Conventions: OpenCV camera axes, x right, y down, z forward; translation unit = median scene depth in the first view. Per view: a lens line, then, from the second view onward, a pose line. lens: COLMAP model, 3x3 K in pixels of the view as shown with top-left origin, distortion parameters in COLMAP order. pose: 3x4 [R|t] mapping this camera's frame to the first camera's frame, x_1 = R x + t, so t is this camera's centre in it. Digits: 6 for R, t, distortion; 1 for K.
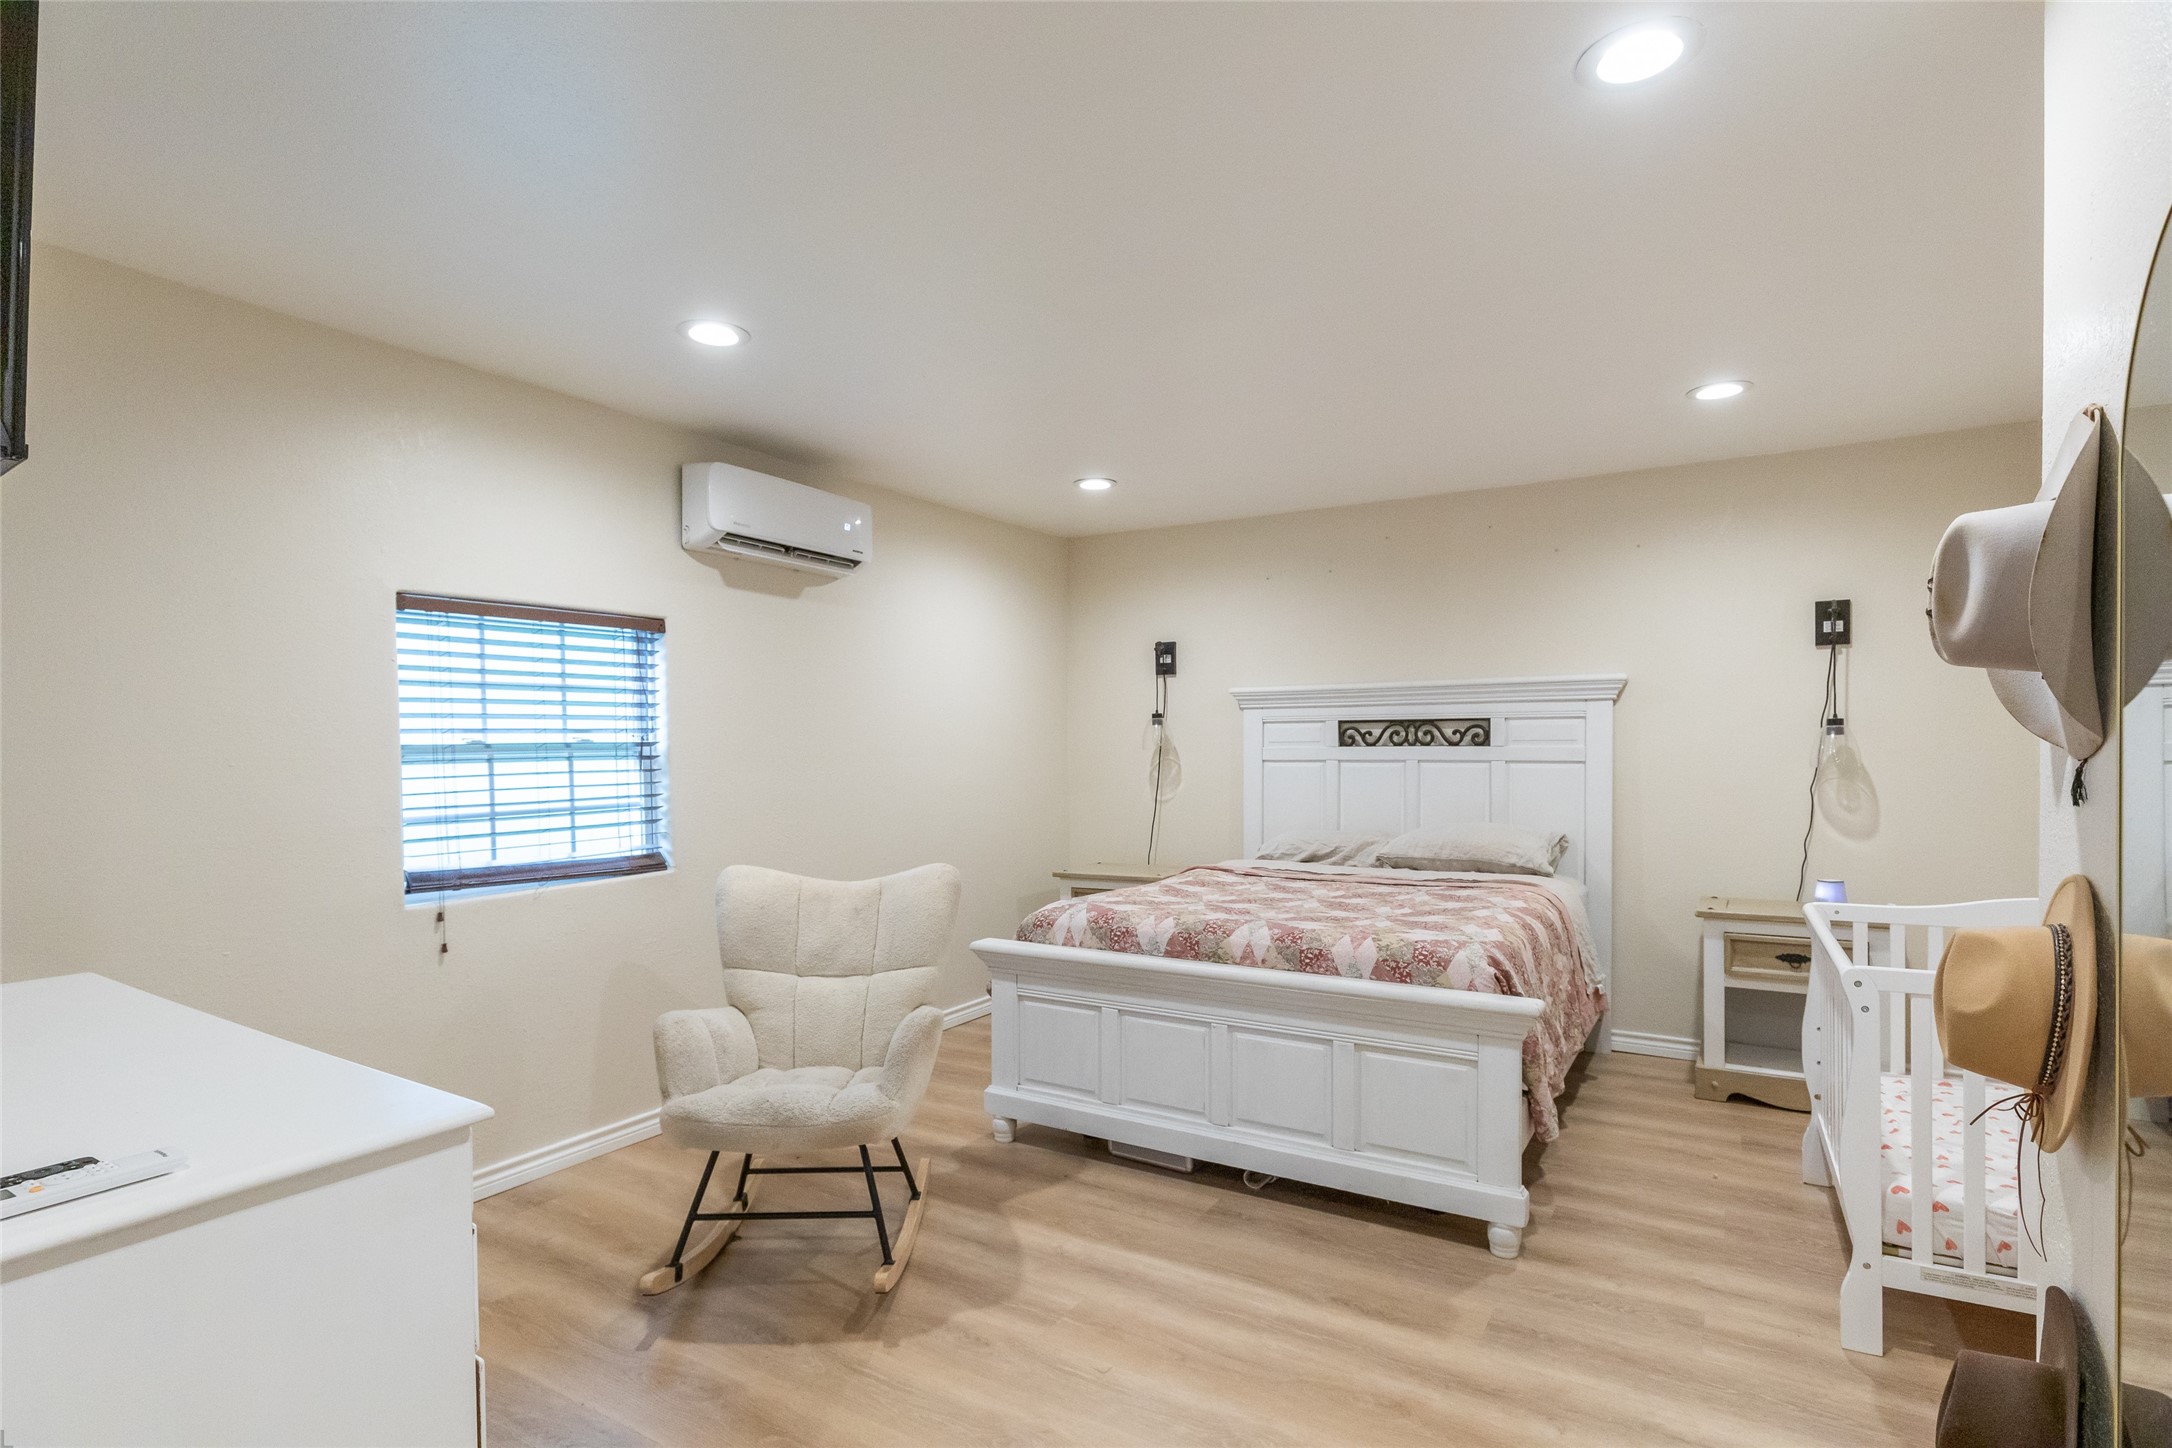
lens RADIAL K [[1104.0, 0, 1098.4], [0, 1104.0, 736.0], [0, 0, 1]] dist [-0.002687, 0.001509]
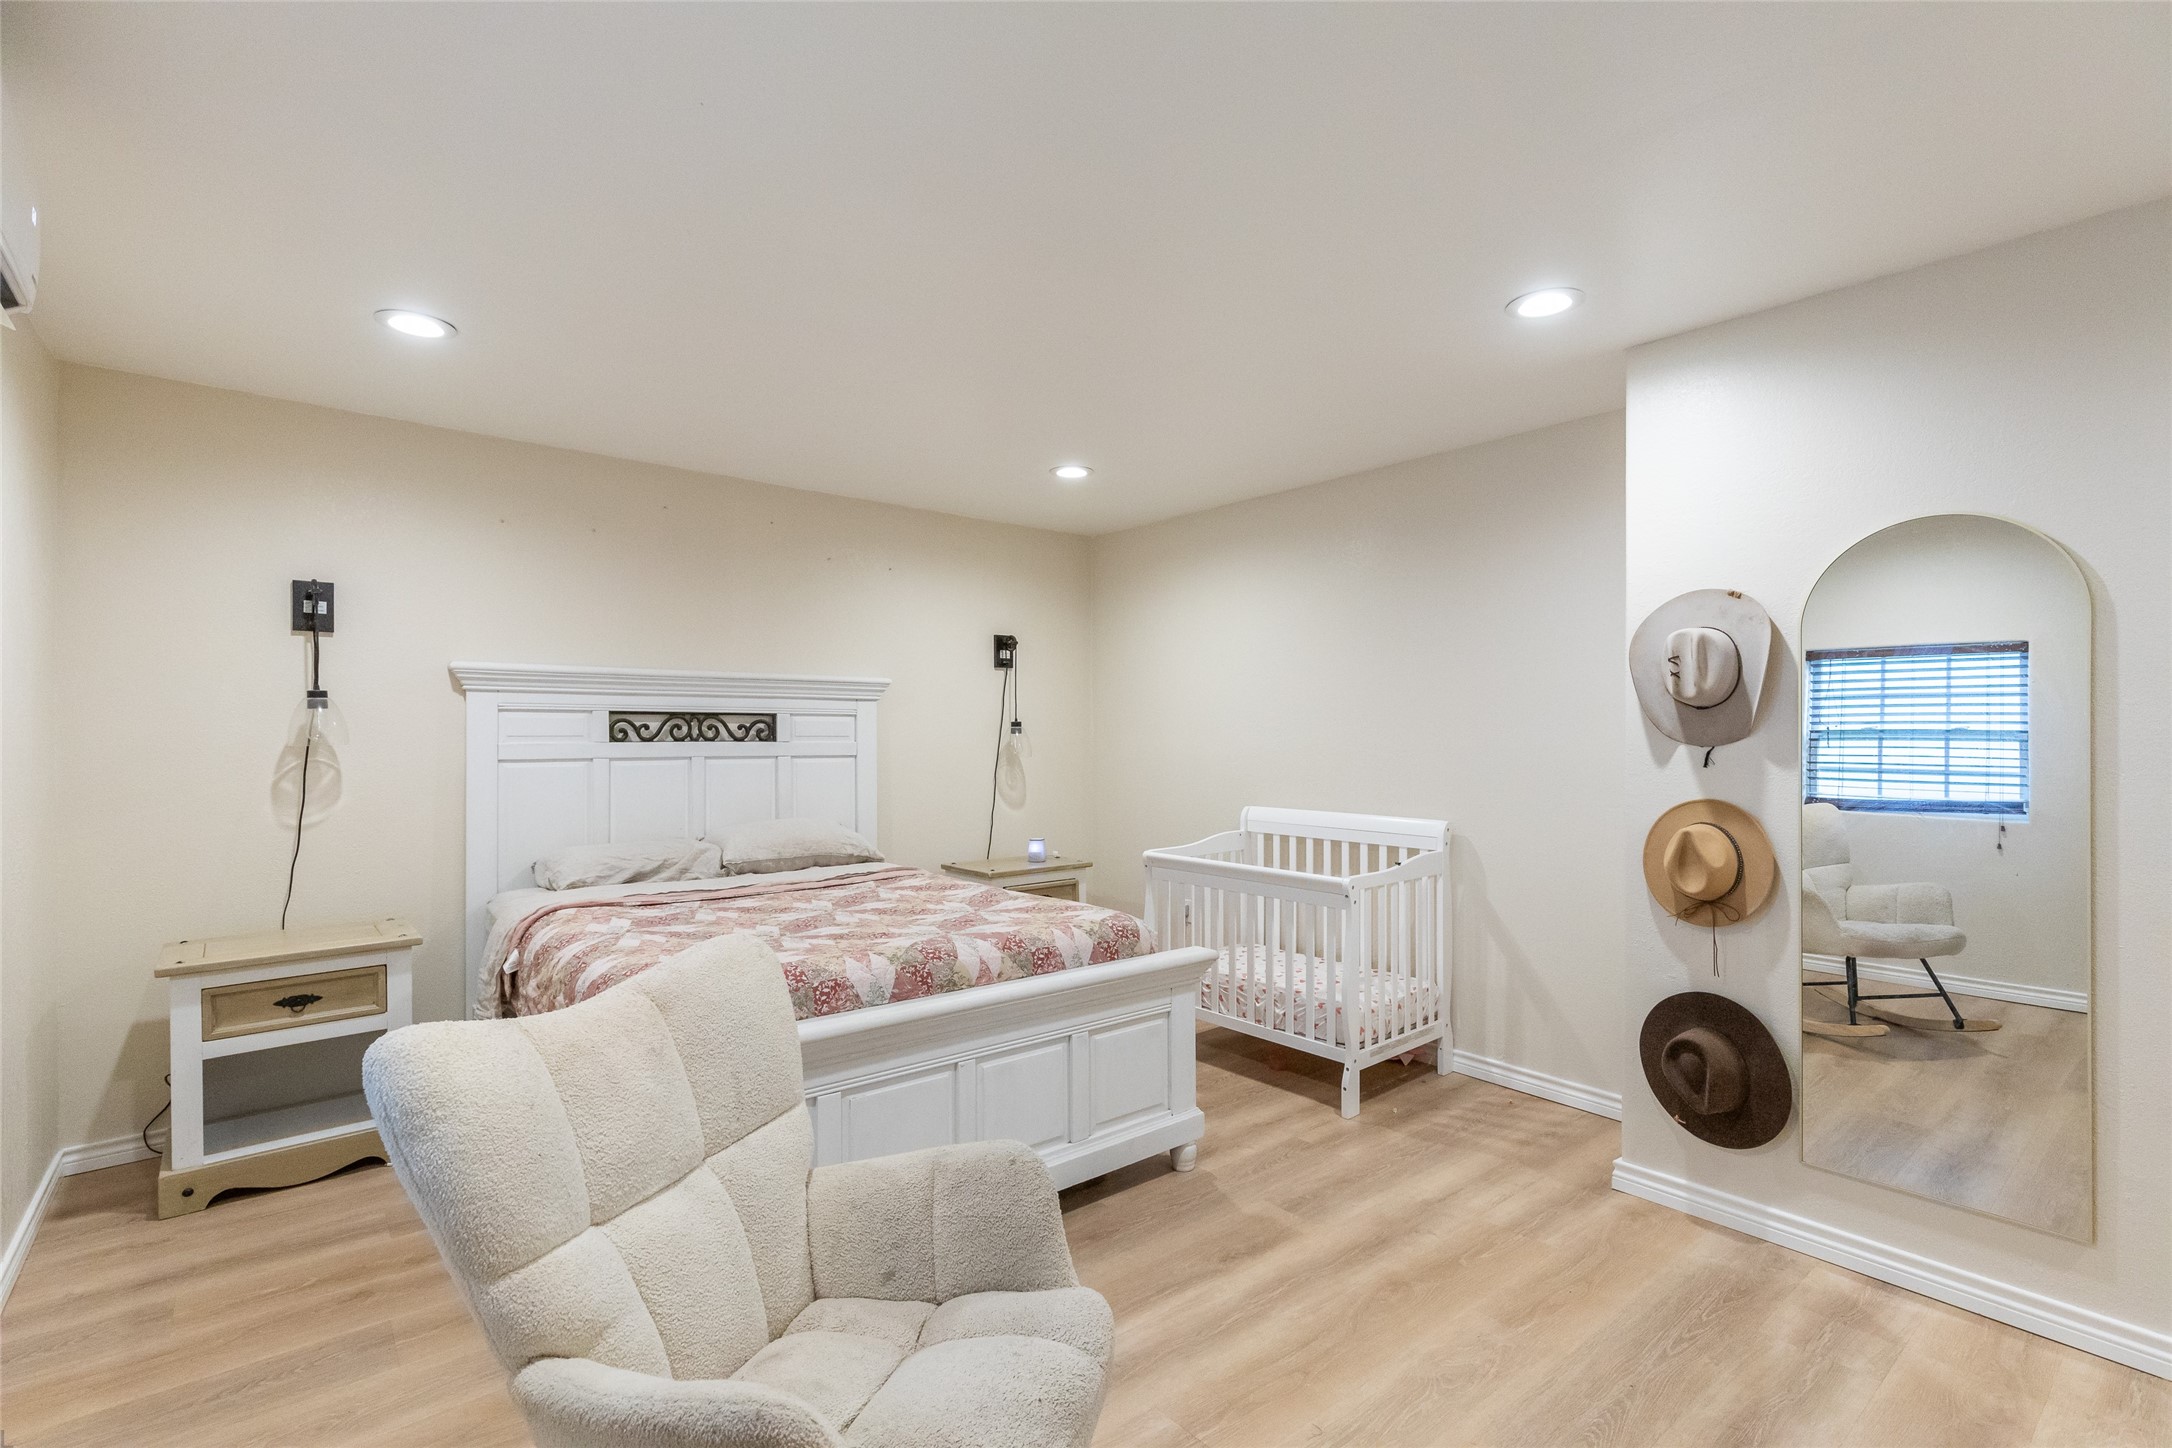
lens RADIAL K [[984.0, 0, 1102.4], [0, 984.0, 734.2], [0, 0, 1]] dist [0.011203, -0.000640]
pose [[0.330556, 0.009429, 0.943739, -0.383218], [-0.006555, 0.999949, -0.007694, 0.007334], [-0.943763, -0.003643, 0.330601, 0.423310]]
